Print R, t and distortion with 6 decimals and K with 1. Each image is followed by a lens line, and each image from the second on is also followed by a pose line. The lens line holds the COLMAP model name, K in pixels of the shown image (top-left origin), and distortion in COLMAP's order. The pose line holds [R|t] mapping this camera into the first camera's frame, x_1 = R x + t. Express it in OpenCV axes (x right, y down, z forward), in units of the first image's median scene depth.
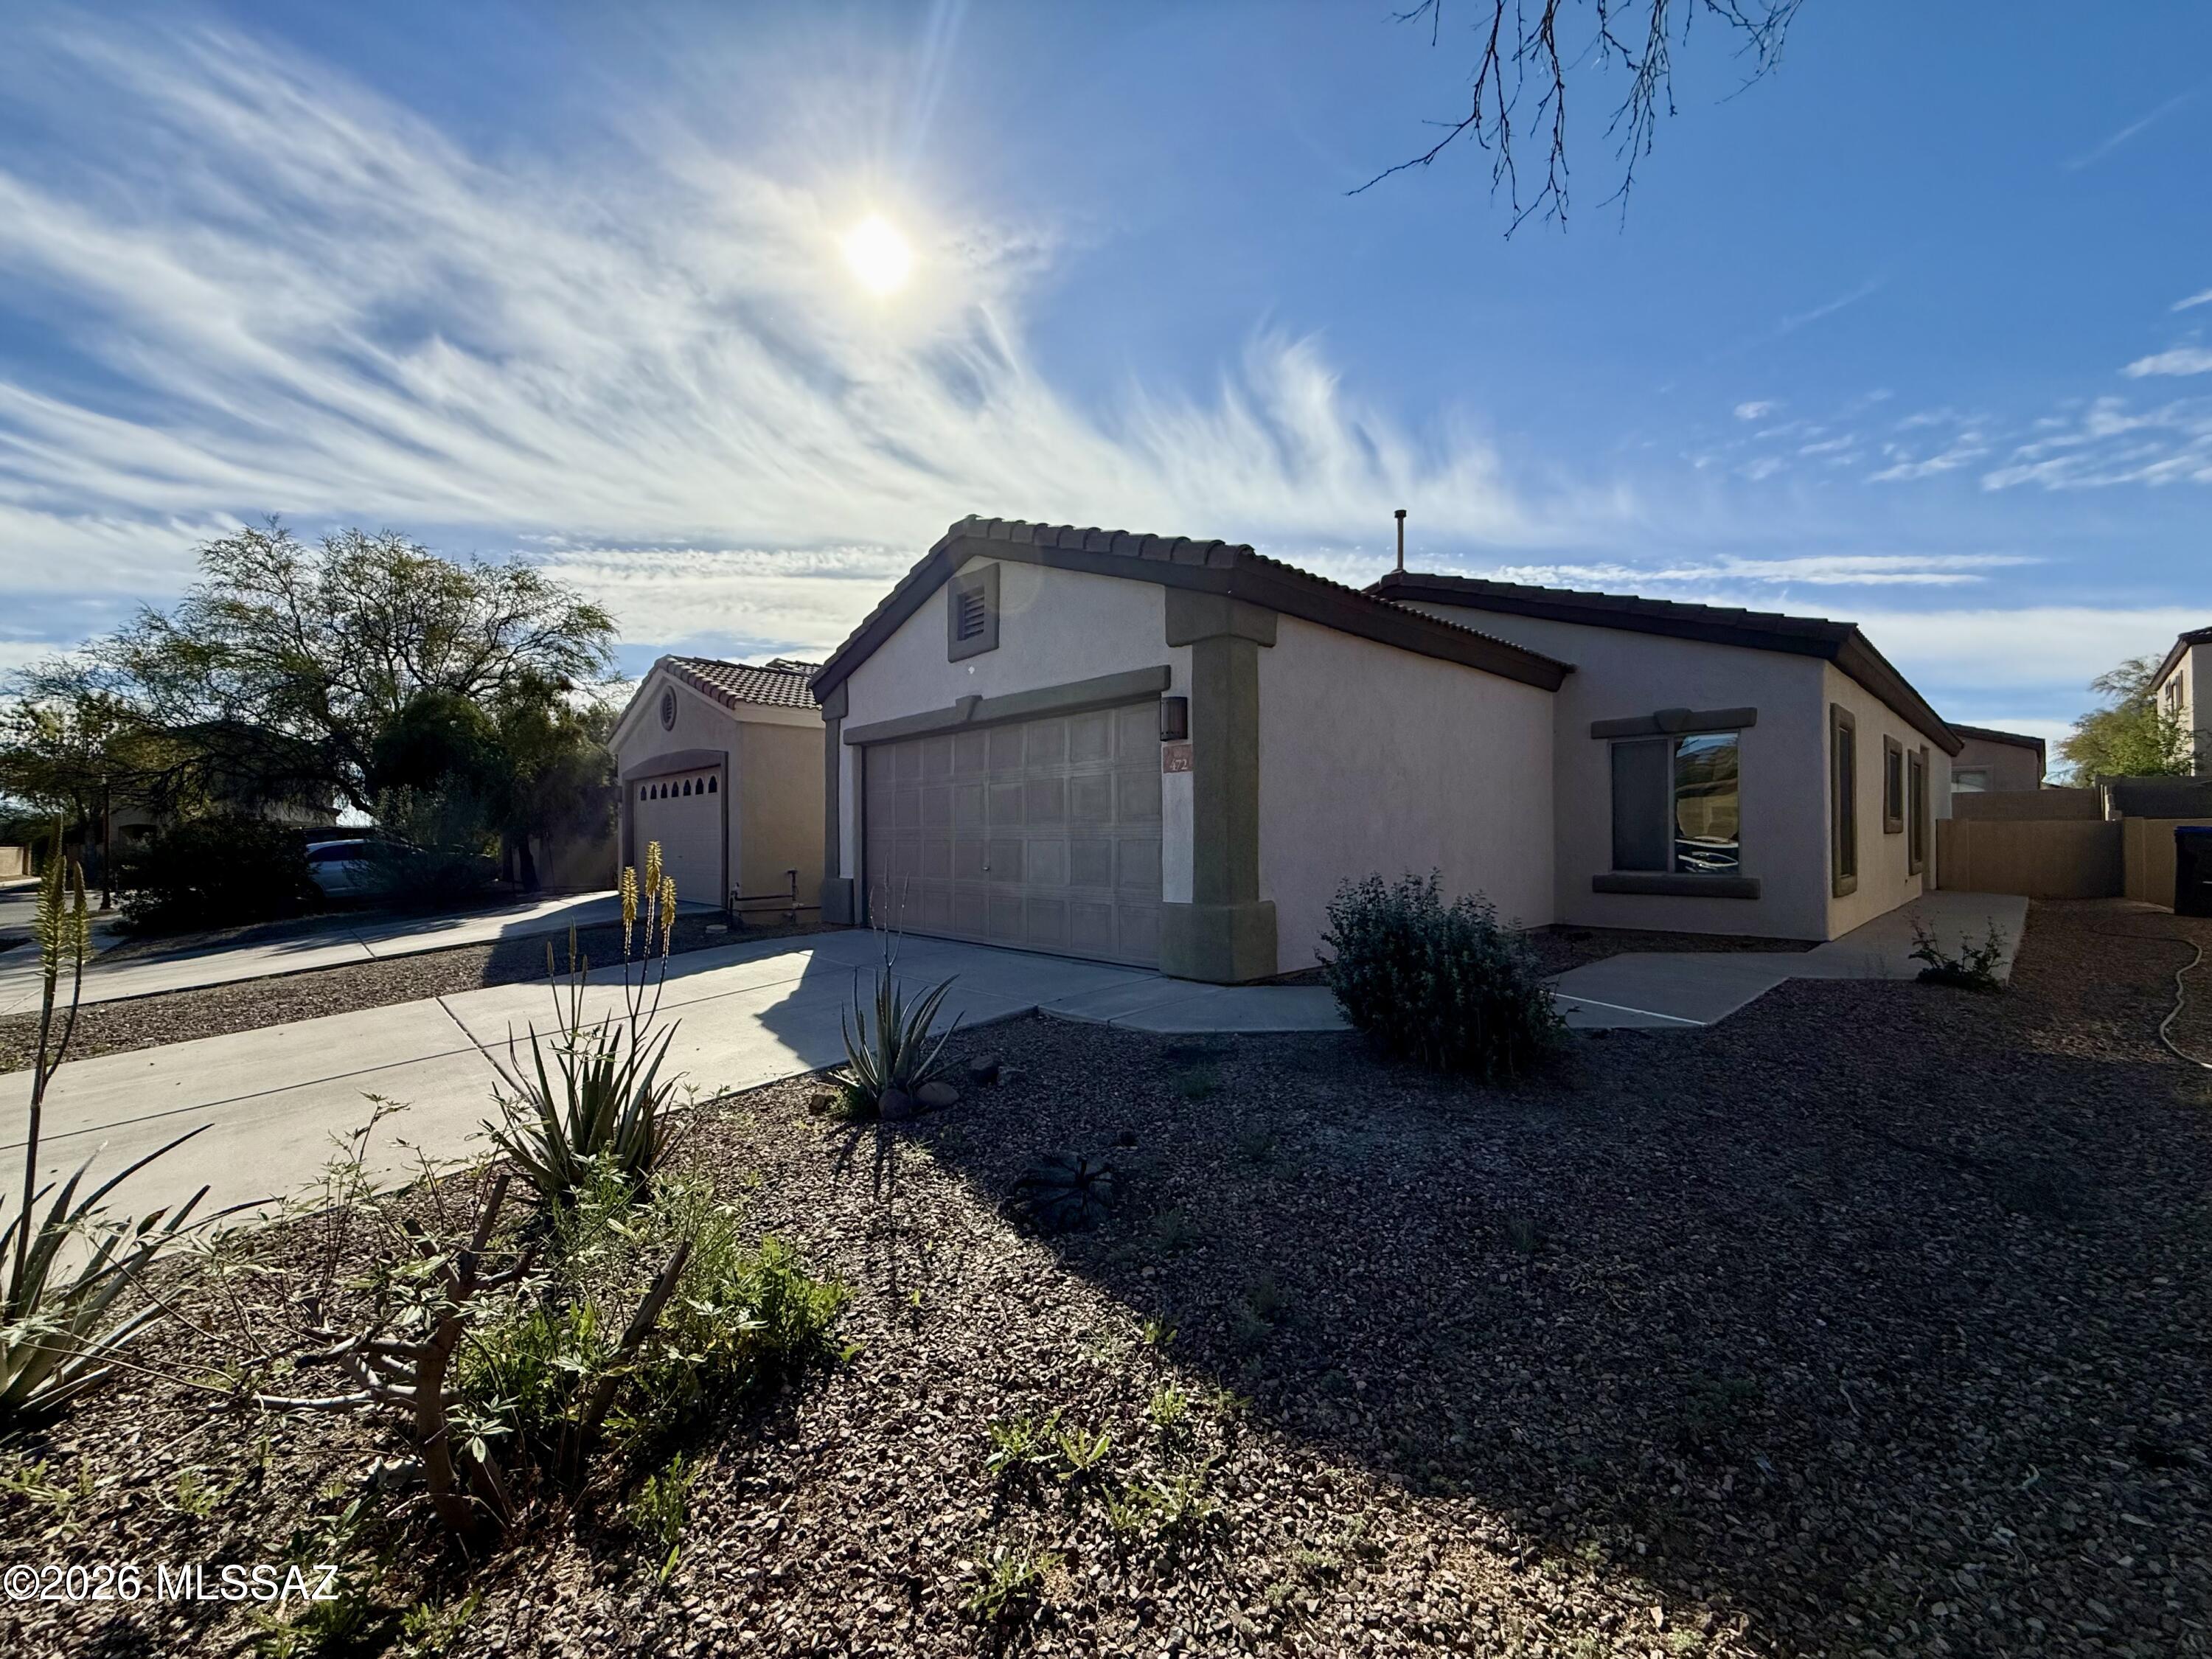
lens RADIAL K [[879.6, 0, 1085.0], [0, 879.6, 830.3], [0, 0, 1]] dist [-0.000389, 0.000222]
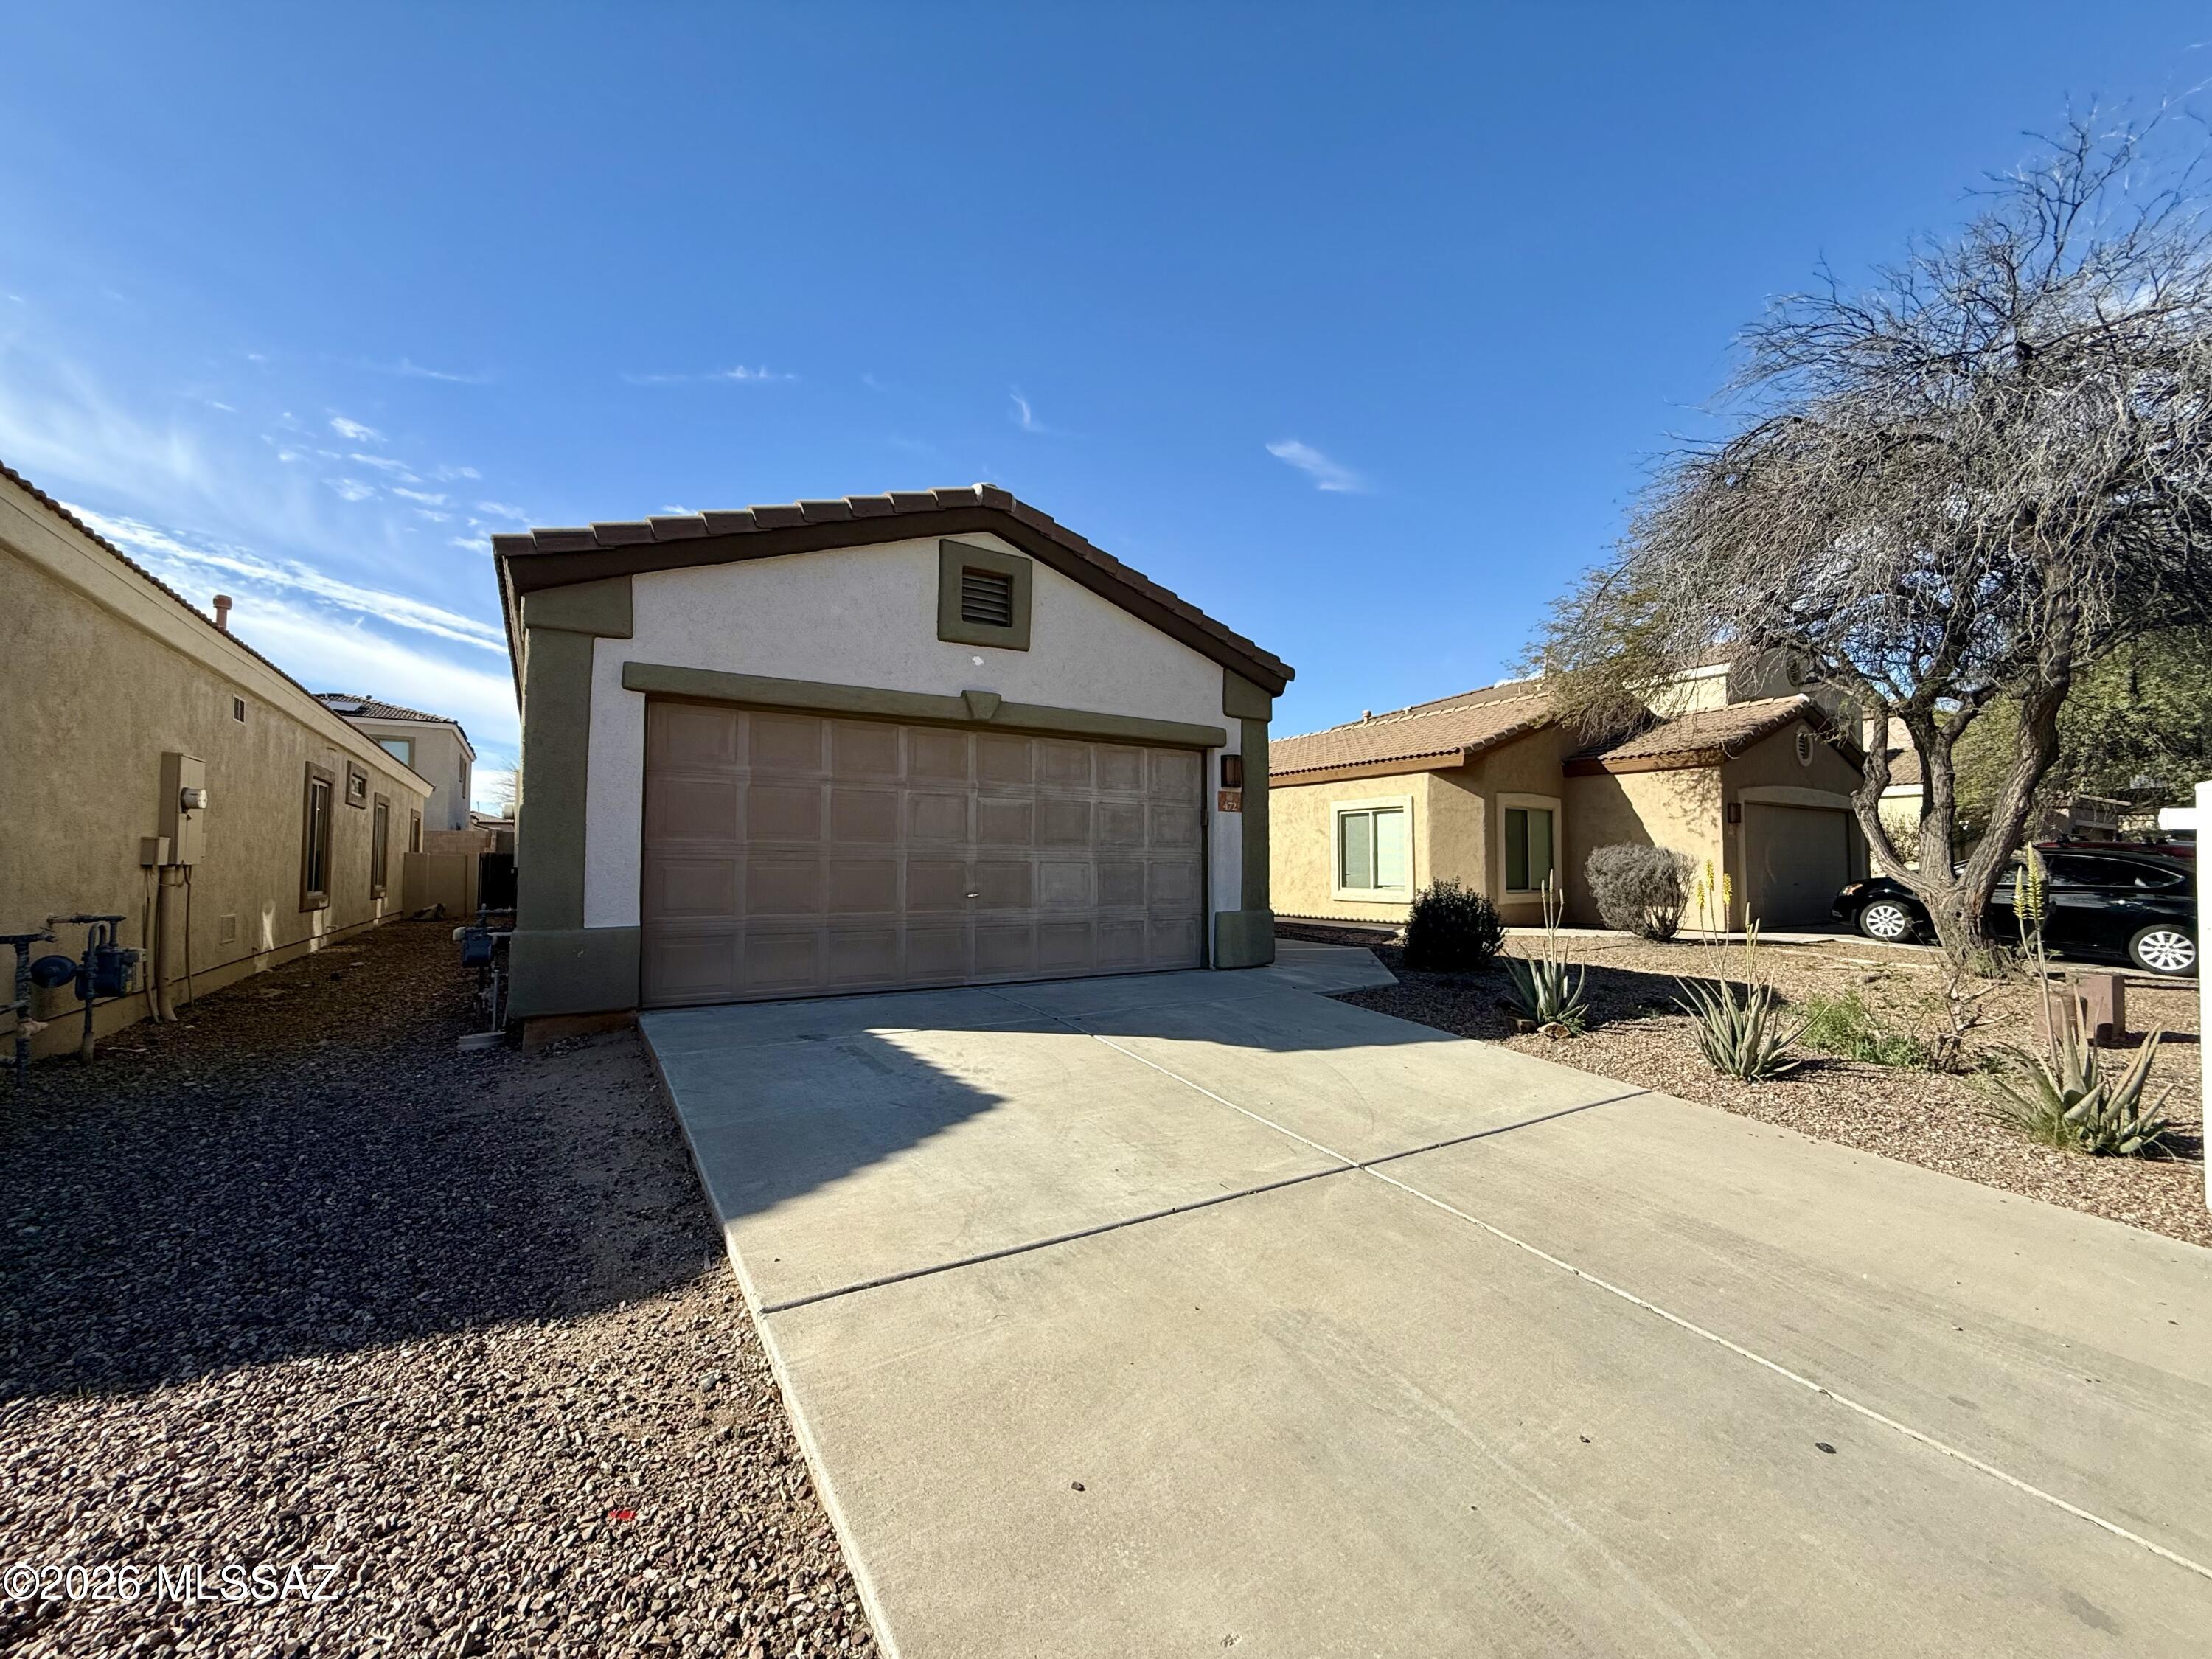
lens RADIAL K [[879.6, 0, 1085.0], [0, 879.6, 830.3], [0, 0, 1]] dist [-0.000389, 0.000222]
pose [[0.183798, 0.046691, 0.981854, -0.959442], [-0.012056, 0.998903, -0.045245, 0.018429], [-0.982890, -0.003521, 0.184160, 0.761297]]
